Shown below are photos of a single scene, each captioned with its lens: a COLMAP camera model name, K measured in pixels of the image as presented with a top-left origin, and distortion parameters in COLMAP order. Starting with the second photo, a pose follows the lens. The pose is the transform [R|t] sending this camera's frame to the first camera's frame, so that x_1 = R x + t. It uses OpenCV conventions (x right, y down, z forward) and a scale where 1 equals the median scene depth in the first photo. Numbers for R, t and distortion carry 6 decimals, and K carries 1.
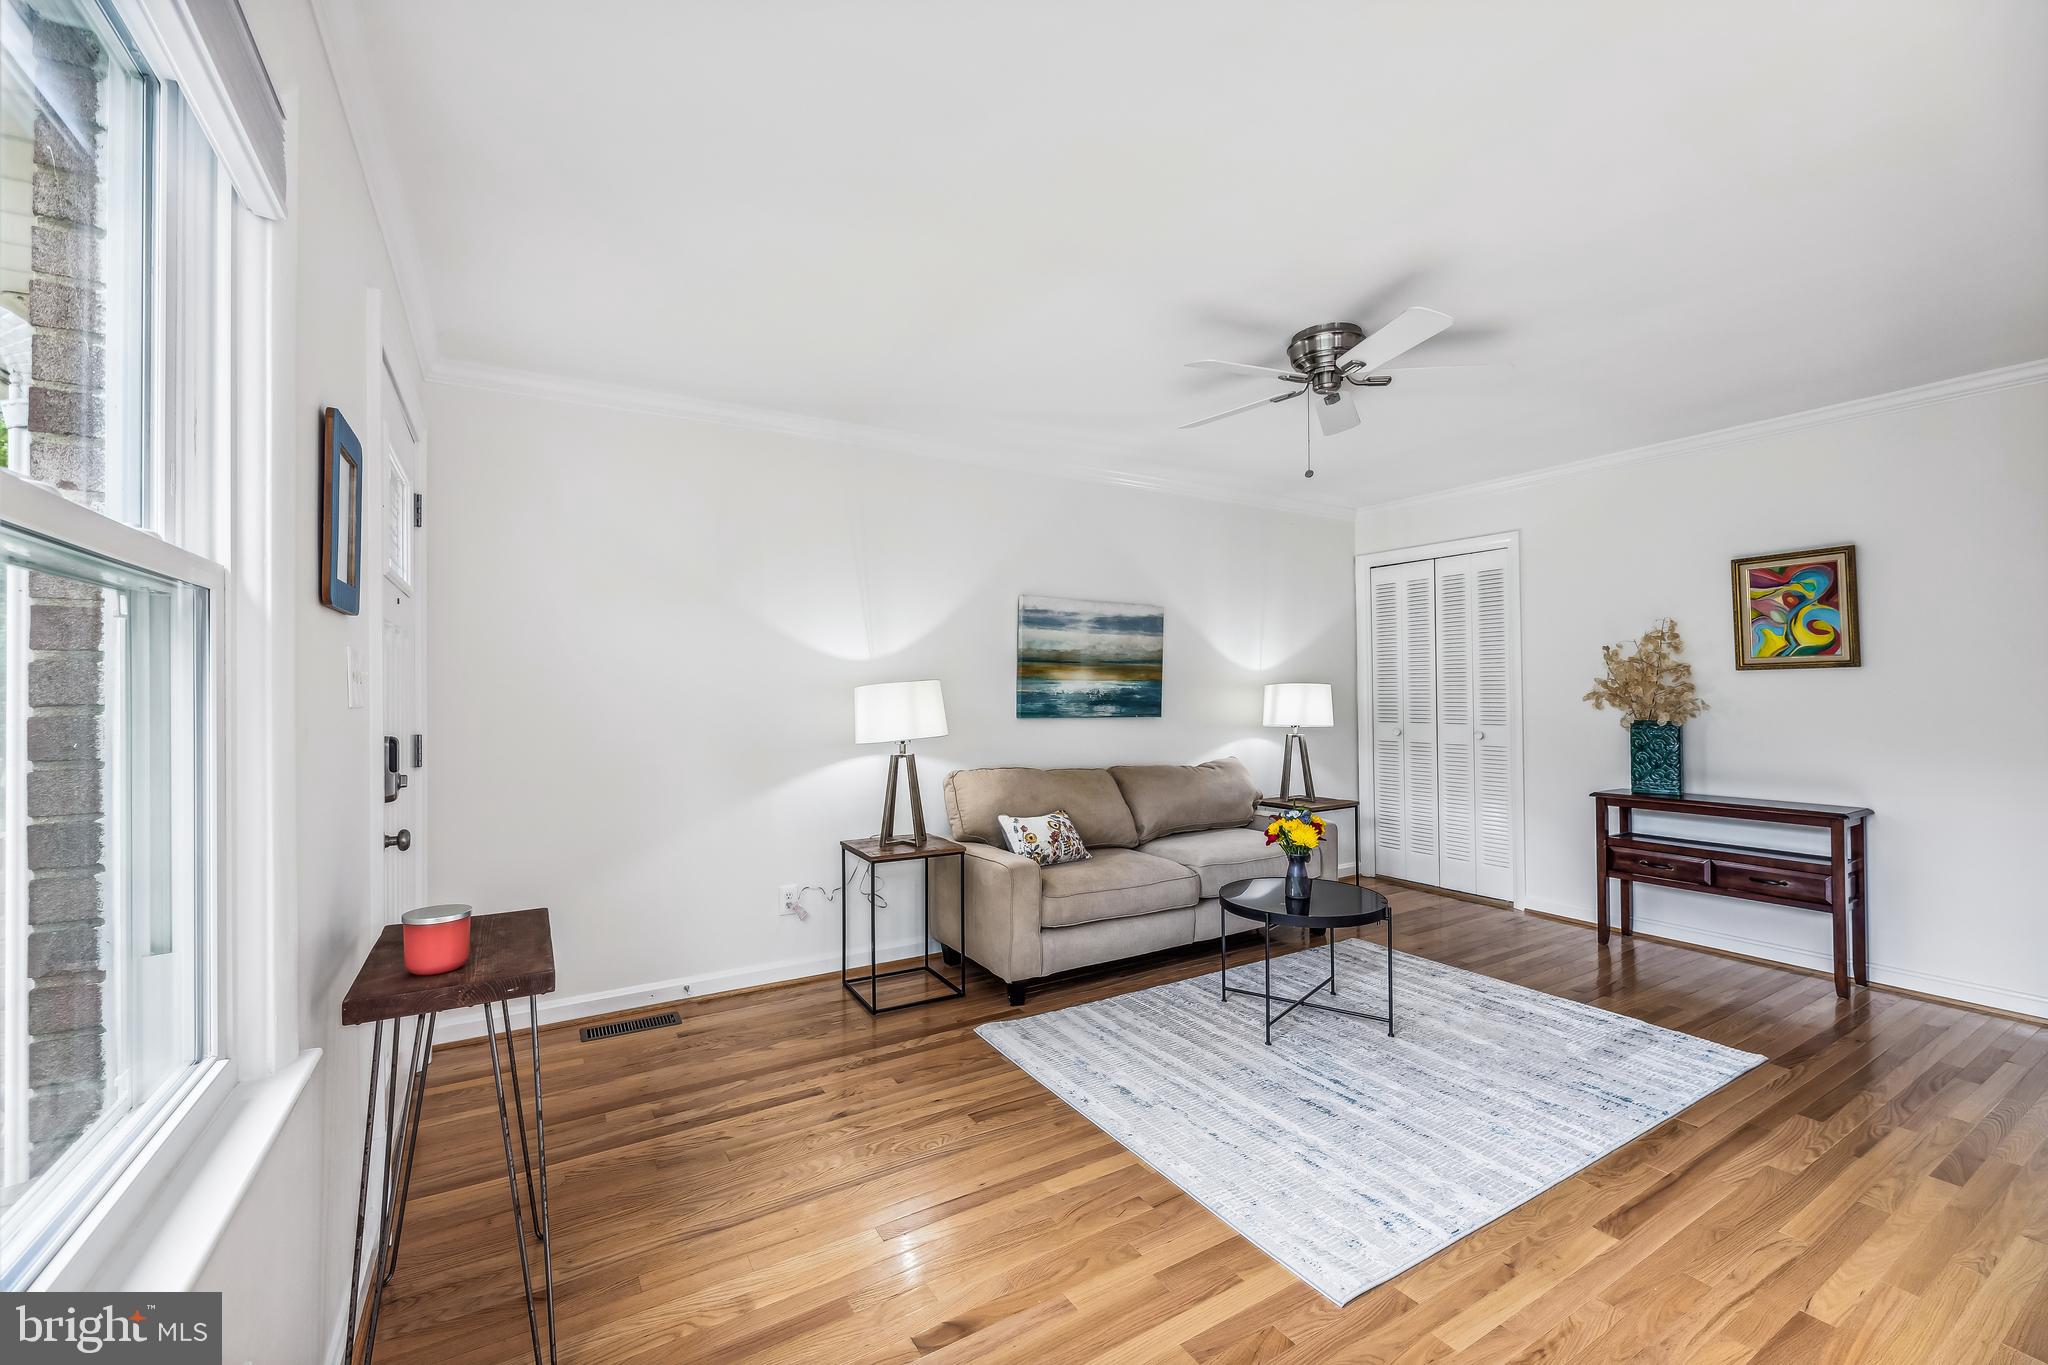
lens RADIAL K [[834.7, 0, 1016.7], [0, 834.7, 685.8], [0, 0, 1]] dist [-0.002770, -0.000160]
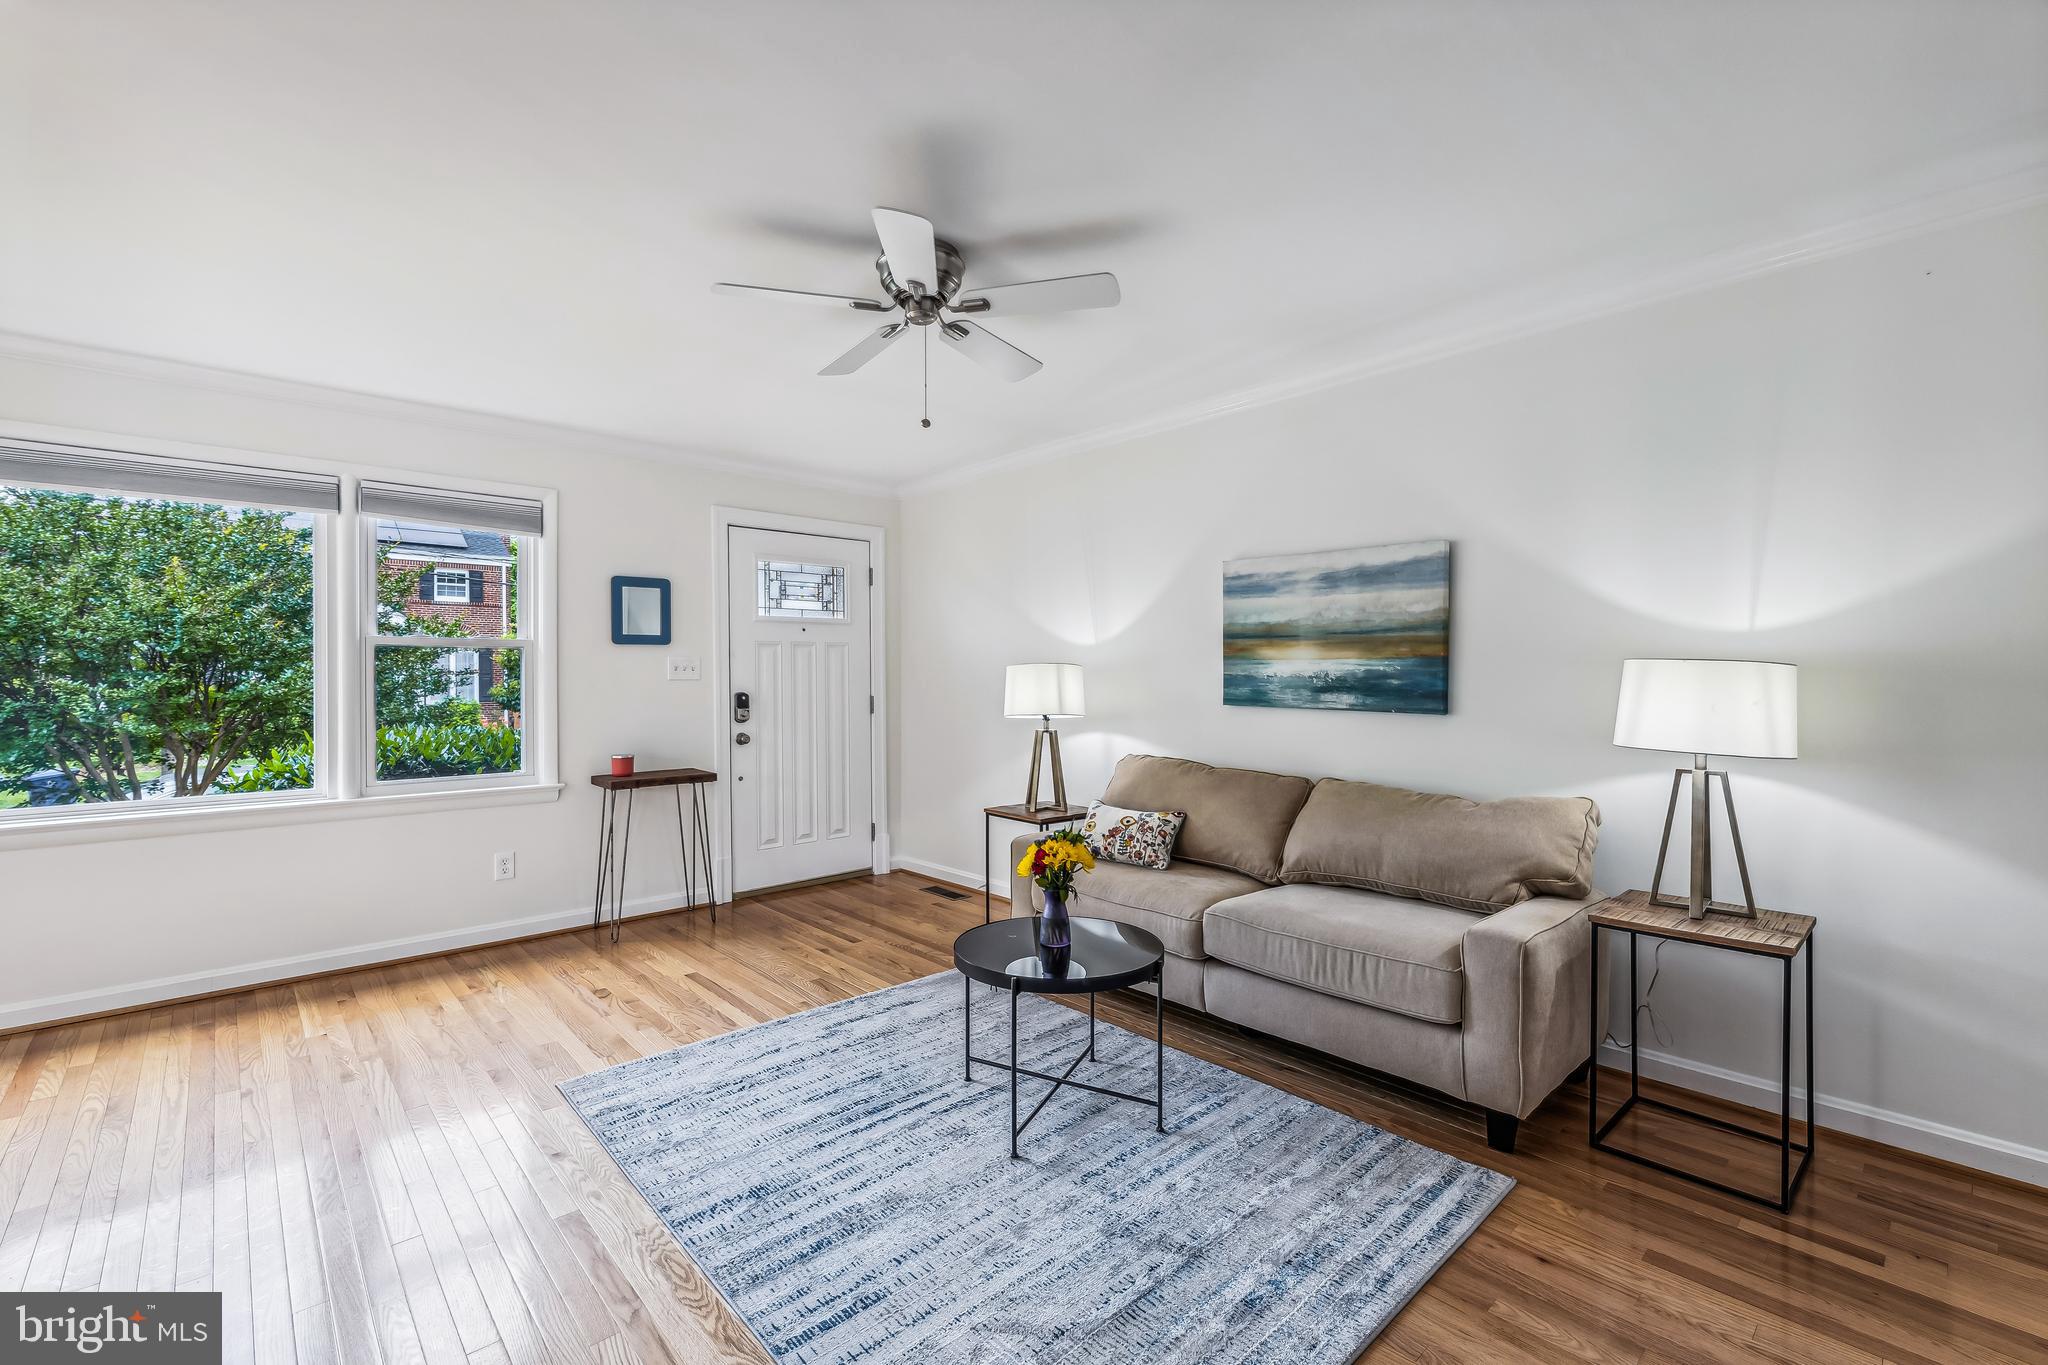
lens RADIAL K [[865.8, 0, 1018.4], [0, 865.8, 682.8], [0, 0, 1]] dist [0.001697, 0.000068]
pose [[0.193775, 0.012456, -0.980967, 0.814566], [0.005968, 0.999886, 0.013875, 0.002323], [0.981028, -0.008543, 0.193679, 0.605668]]
